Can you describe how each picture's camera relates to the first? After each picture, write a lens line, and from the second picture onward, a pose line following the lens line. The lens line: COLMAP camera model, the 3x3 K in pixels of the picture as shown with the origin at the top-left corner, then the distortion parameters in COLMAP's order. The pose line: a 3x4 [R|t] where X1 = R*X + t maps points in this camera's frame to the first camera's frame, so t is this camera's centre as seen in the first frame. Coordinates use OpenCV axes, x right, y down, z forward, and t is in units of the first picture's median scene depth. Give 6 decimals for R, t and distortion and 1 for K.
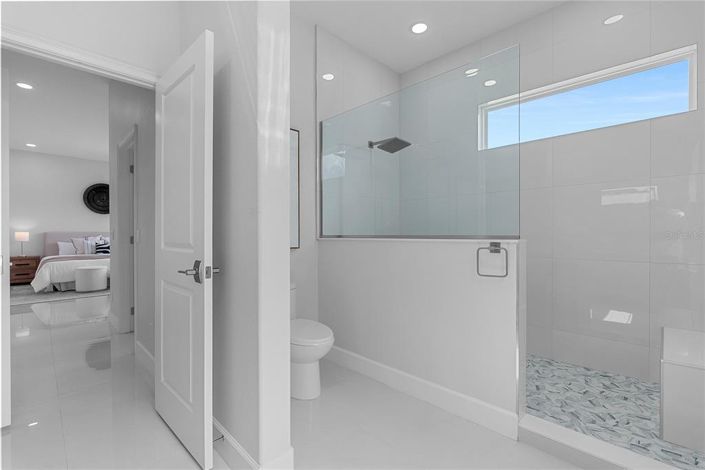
lens RADIAL K [[312.4, 0, 353.3], [0, 312.4, 234.8], [0, 0, 1]] dist [-0.001152, 0.000434]
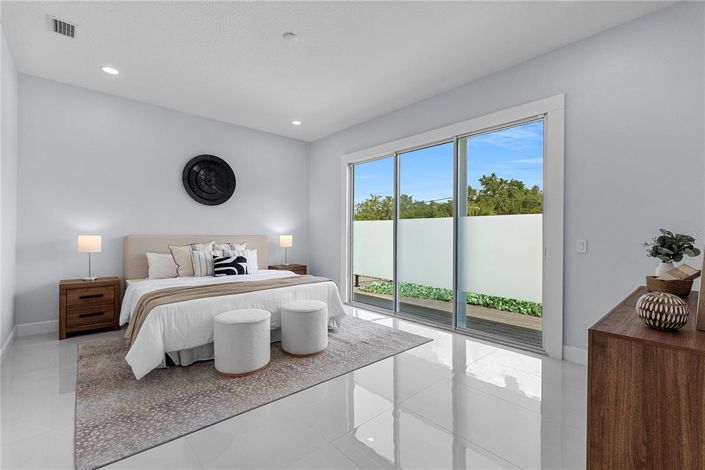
lens RADIAL K [[312.4, 0, 351.6], [0, 312.4, 234.2], [0, 0, 1]] dist [-0.001152, 0.000434]
pose [[0.997999, 0.007172, -0.062825, -0.555739], [-0.007454, 0.999963, -0.004255, -0.011675], [0.062792, 0.004715, 0.998015, 0.471198]]
